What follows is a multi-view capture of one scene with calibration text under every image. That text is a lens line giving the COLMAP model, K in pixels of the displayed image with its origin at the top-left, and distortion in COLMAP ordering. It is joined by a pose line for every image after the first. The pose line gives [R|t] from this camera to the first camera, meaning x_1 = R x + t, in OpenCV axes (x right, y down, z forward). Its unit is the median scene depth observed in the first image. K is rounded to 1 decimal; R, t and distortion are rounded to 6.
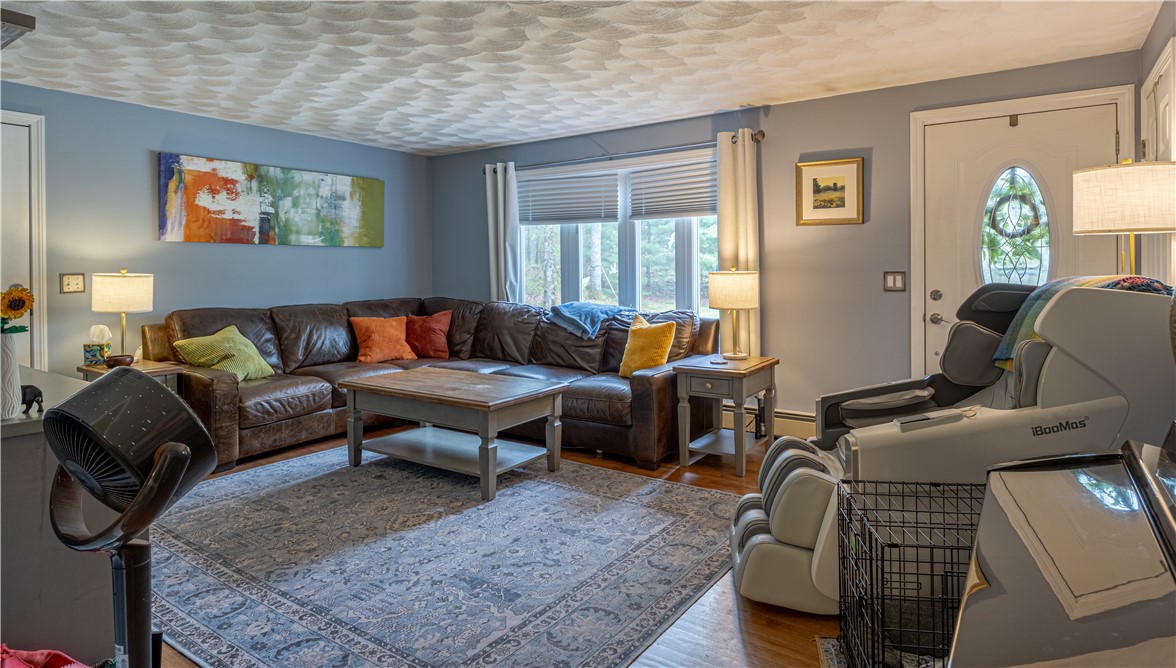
lens RADIAL K [[630.3, 0, 589.7], [0, 630.3, 276.5], [0, 0, 1]] dist [-0.016735, -0.000232]
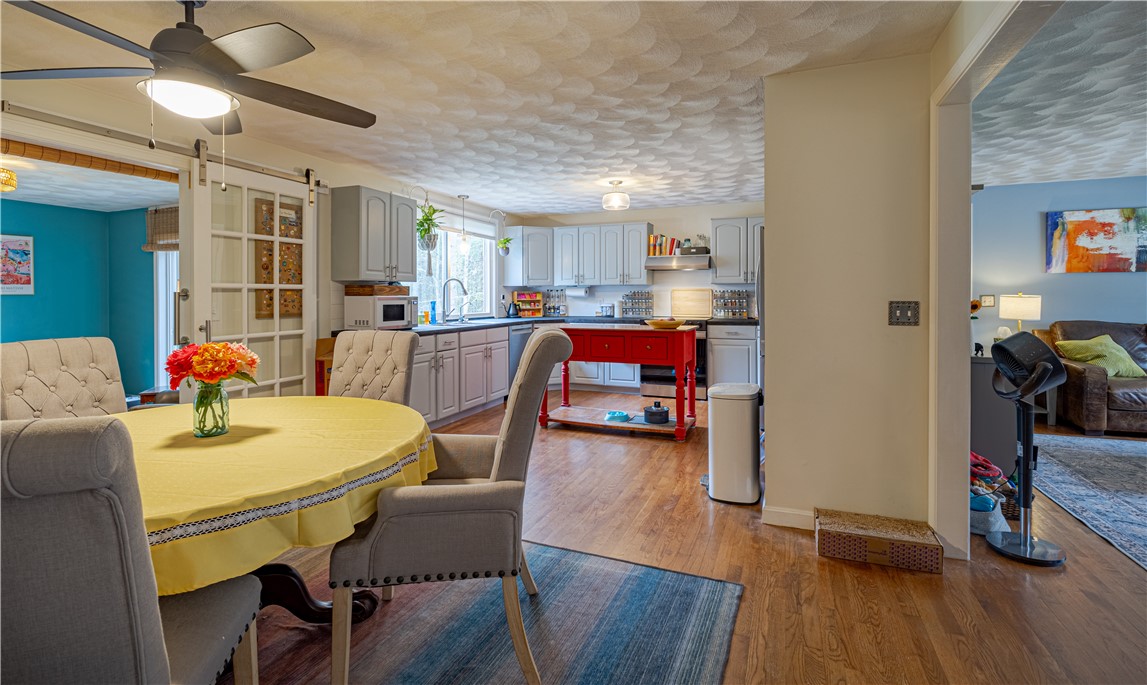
lens RADIAL K [[532.7, 0, 573.9], [0, 532.7, 299.2], [0, 0, 1]] dist [-0.002522, -0.000759]
pose [[0.233221, 0.010096, -0.972371, 0.265487], [-0.009176, 0.999924, 0.008181, 0.004630], [0.972380, 0.007015, 0.233296, -0.367254]]
